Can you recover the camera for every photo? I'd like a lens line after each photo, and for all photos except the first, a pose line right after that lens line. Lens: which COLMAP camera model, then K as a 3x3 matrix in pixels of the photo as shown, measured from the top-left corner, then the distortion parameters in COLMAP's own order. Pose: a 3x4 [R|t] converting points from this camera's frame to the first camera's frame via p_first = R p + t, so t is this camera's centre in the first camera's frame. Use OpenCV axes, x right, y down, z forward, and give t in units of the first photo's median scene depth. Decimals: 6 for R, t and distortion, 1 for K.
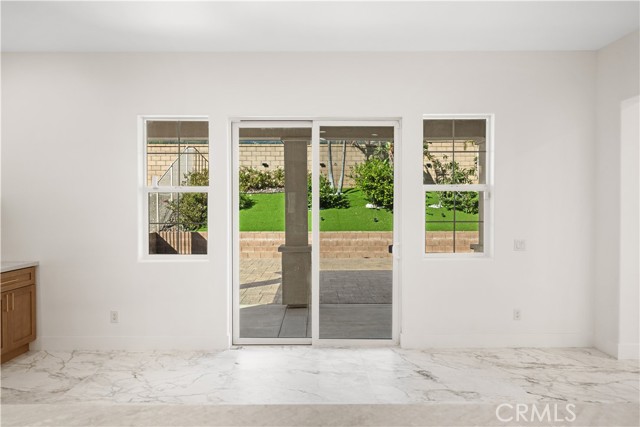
lens RADIAL K [[405.6, 0, 314.8], [0, 405.6, 217.5], [0, 0, 1]] dist [0.009010, 0.002094]
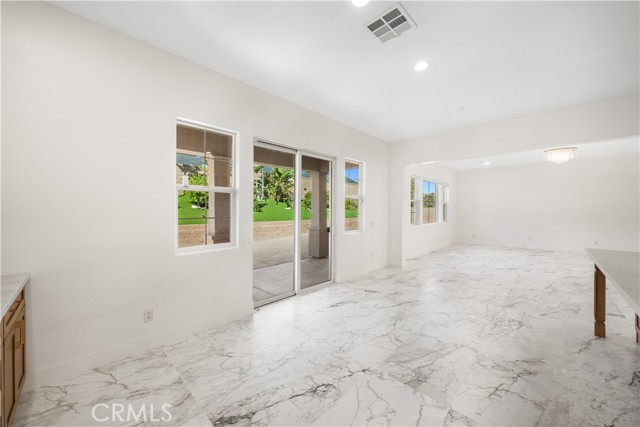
lens RADIAL K [[237.1, 0, 318.7], [0, 237.1, 213.1], [0, 0, 1]] dist [-0.002998, -0.000069]
pose [[0.699245, -0.006065, 0.714856, -0.641860], [0.012227, 0.999919, -0.003477, 0.007862], [-0.714777, 0.011172, 0.699263, 0.329435]]
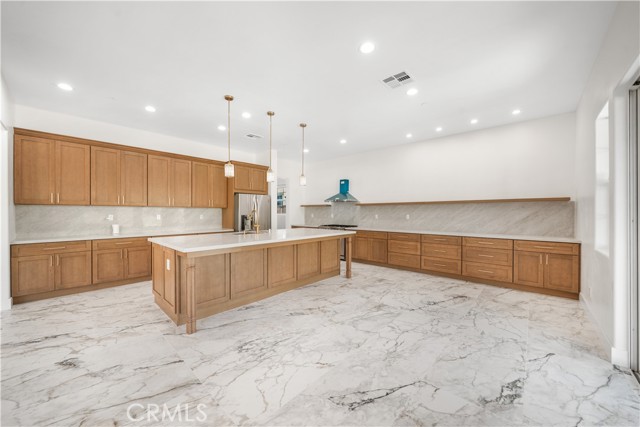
lens RADIAL K [[237.1, 0, 316.9], [0, 237.1, 211.1], [0, 0, 1]] dist [-0.002998, -0.000069]
pose [[-0.679286, -0.000703, -0.733873, 0.600470], [-0.012131, 0.999874, 0.010271, 0.008000], [0.733773, 0.015880, -0.679209, 0.921768]]
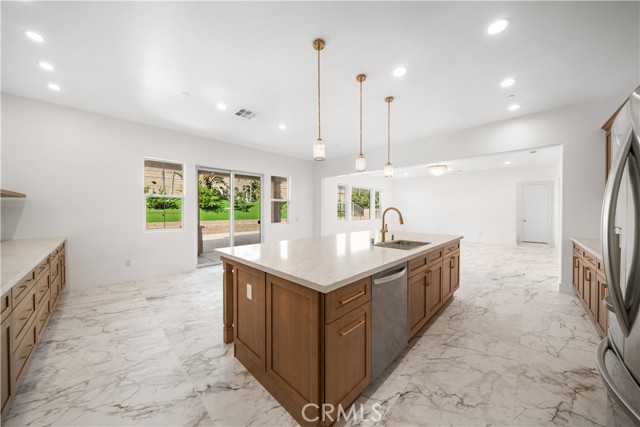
lens RADIAL K [[217.3, 0, 320.2], [0, 217.3, 216.4], [0, 0, 1]] dist [-0.007958, 0.000369]
pose [[0.697591, -0.012974, 0.716379, -0.611741], [0.010546, 0.999914, 0.007840, 0.035608], [-0.716419, 0.002086, 0.697667, -0.317966]]
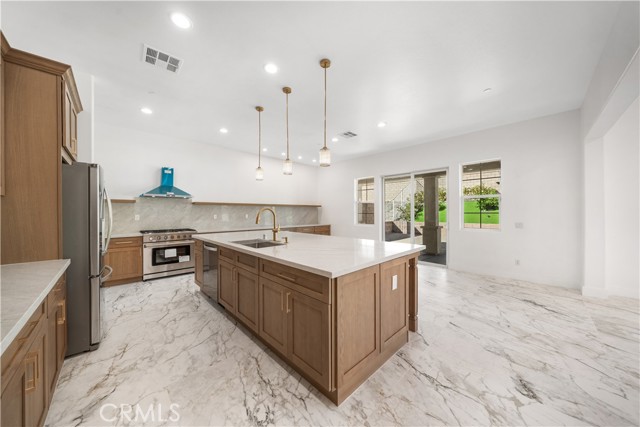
lens RADIAL K [[217.3, 0, 317.3], [0, 217.3, 213.6], [0, 0, 1]] dist [-0.007958, 0.000369]
pose [[0.693697, 0.006851, -0.720234, 0.605559], [-0.015026, 0.999875, -0.004961, 0.034151], [0.720110, 0.014264, 0.693714, -0.380757]]
